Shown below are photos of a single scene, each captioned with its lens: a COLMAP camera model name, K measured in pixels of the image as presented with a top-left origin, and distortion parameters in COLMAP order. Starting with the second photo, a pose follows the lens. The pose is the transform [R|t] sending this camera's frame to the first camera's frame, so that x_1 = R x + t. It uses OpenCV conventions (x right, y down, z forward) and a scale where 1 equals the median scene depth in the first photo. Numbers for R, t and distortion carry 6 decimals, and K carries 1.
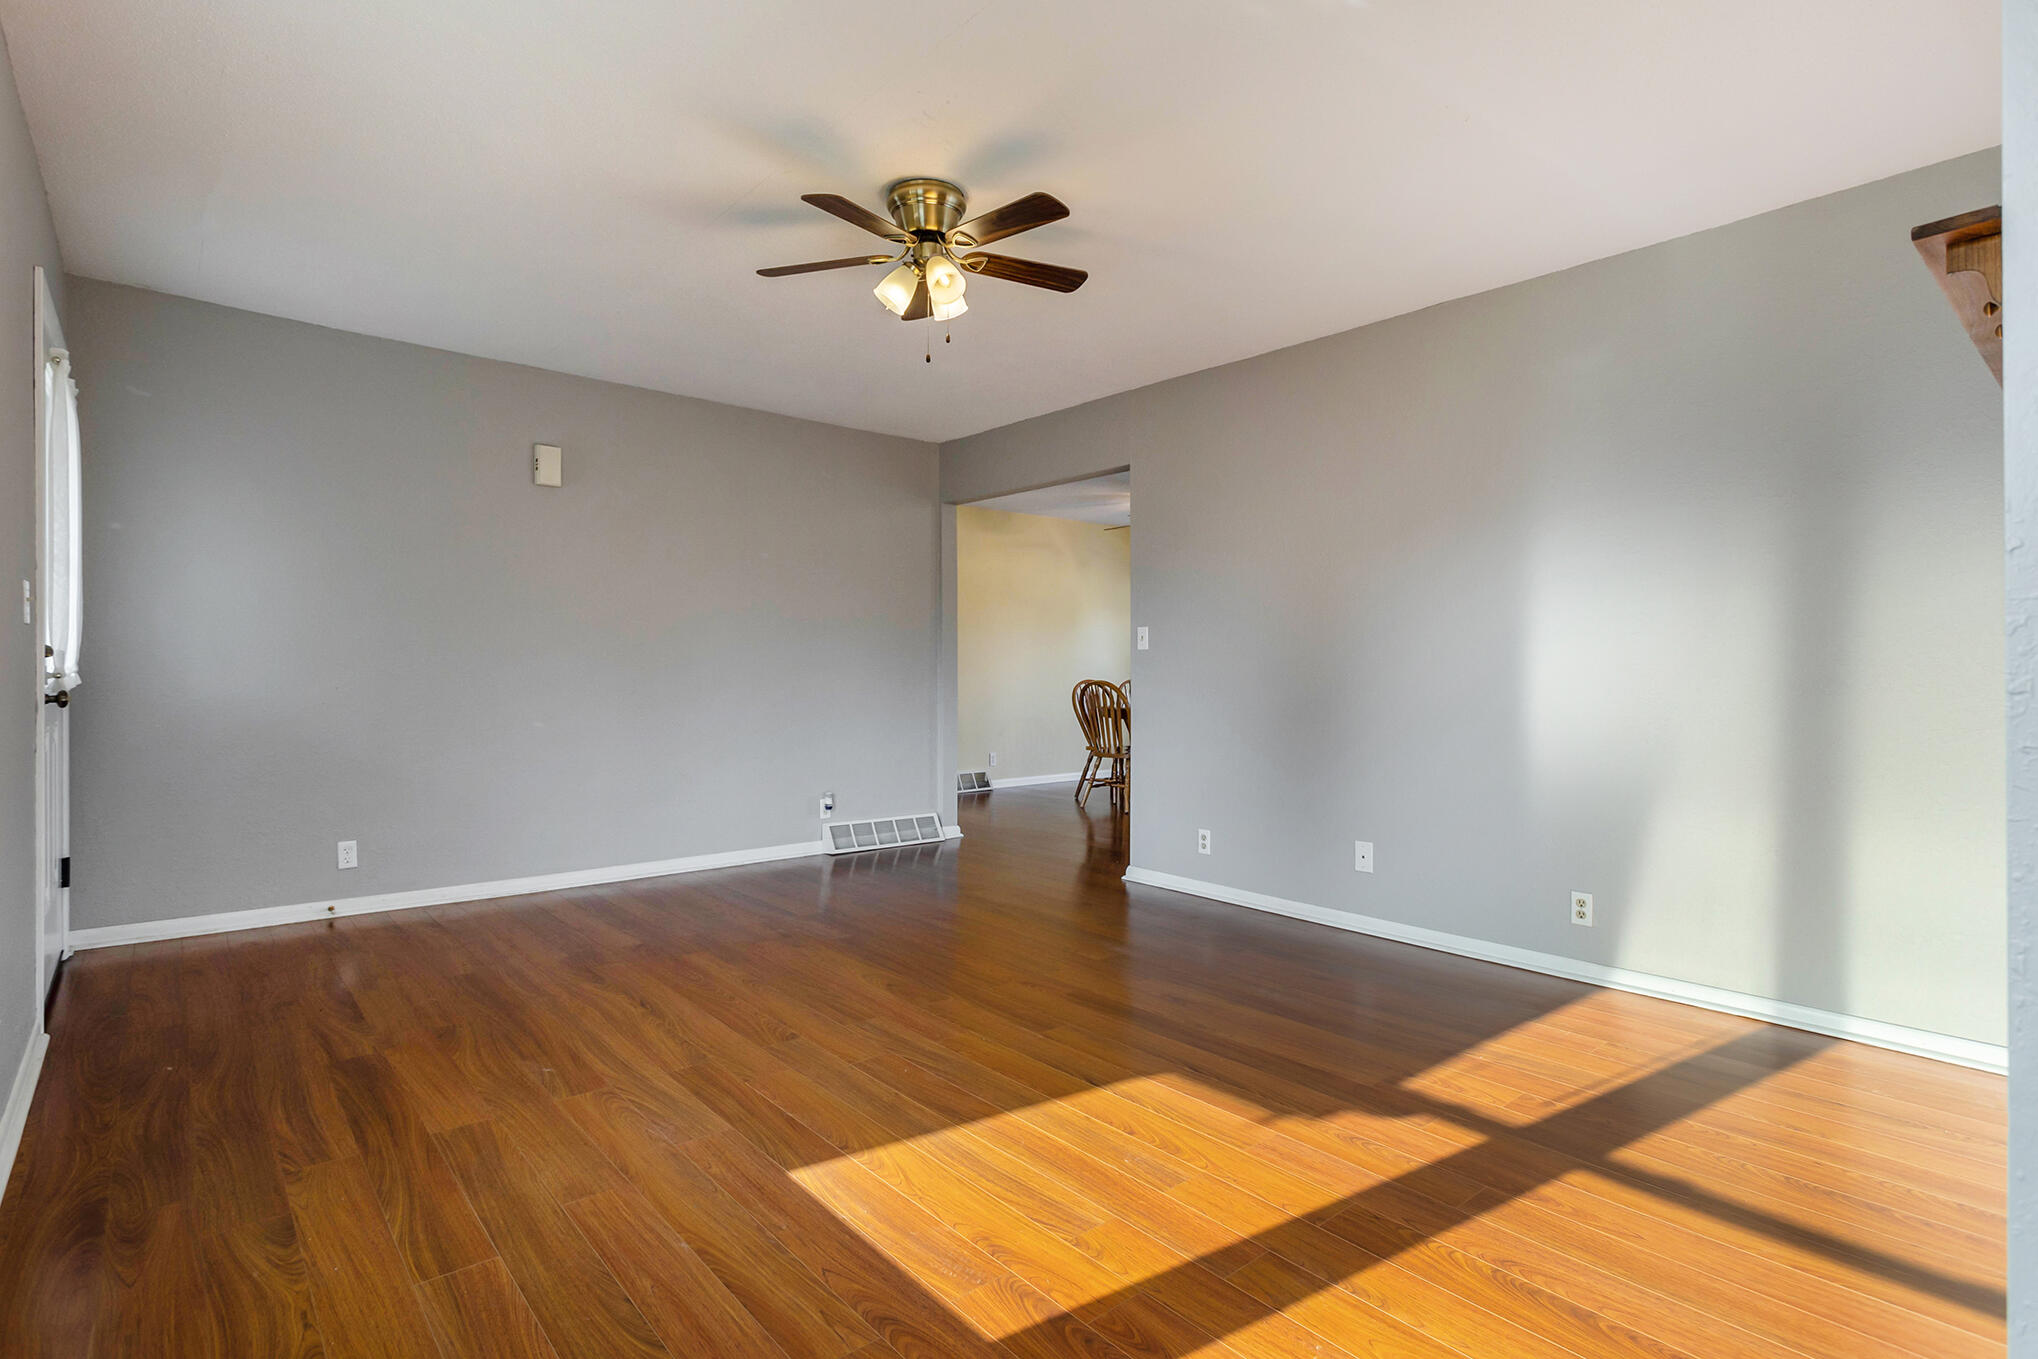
lens RADIAL K [[997.8, 0, 1016.9], [0, 997.8, 659.4], [0, 0, 1]] dist [0.000230, 0.000200]
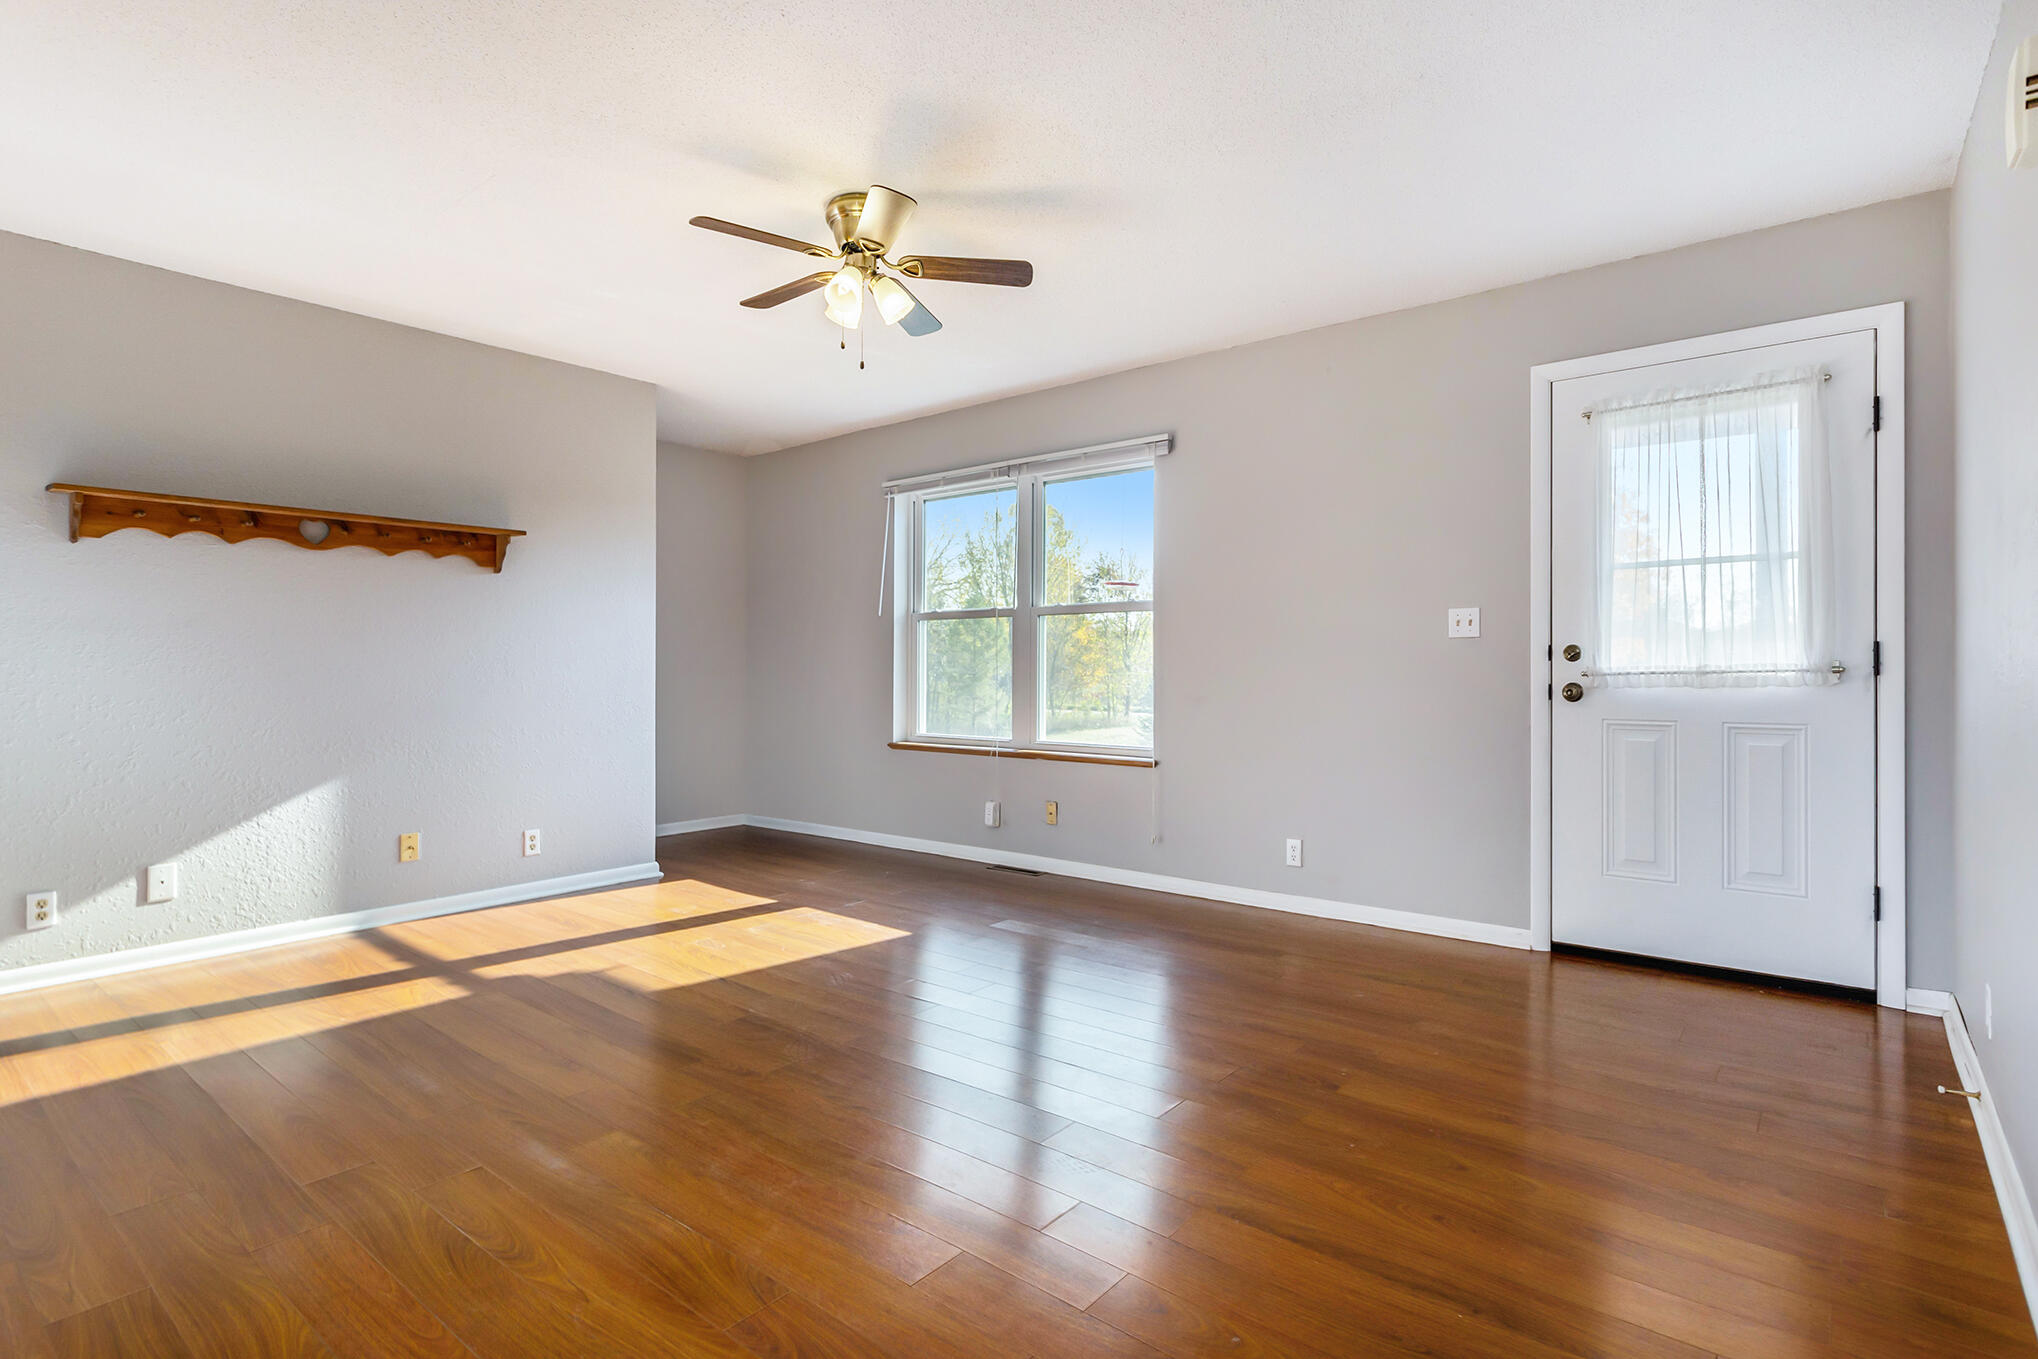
lens RADIAL K [[997.8, 0, 1016.9], [0, 997.8, 659.4], [0, 0, 1]] dist [0.000230, 0.000200]
pose [[-0.988596, -0.001811, -0.150584, -0.106205], [-0.000231, 0.999945, -0.010508, 0.014871], [0.150595, -0.010354, -0.988541, 2.344519]]
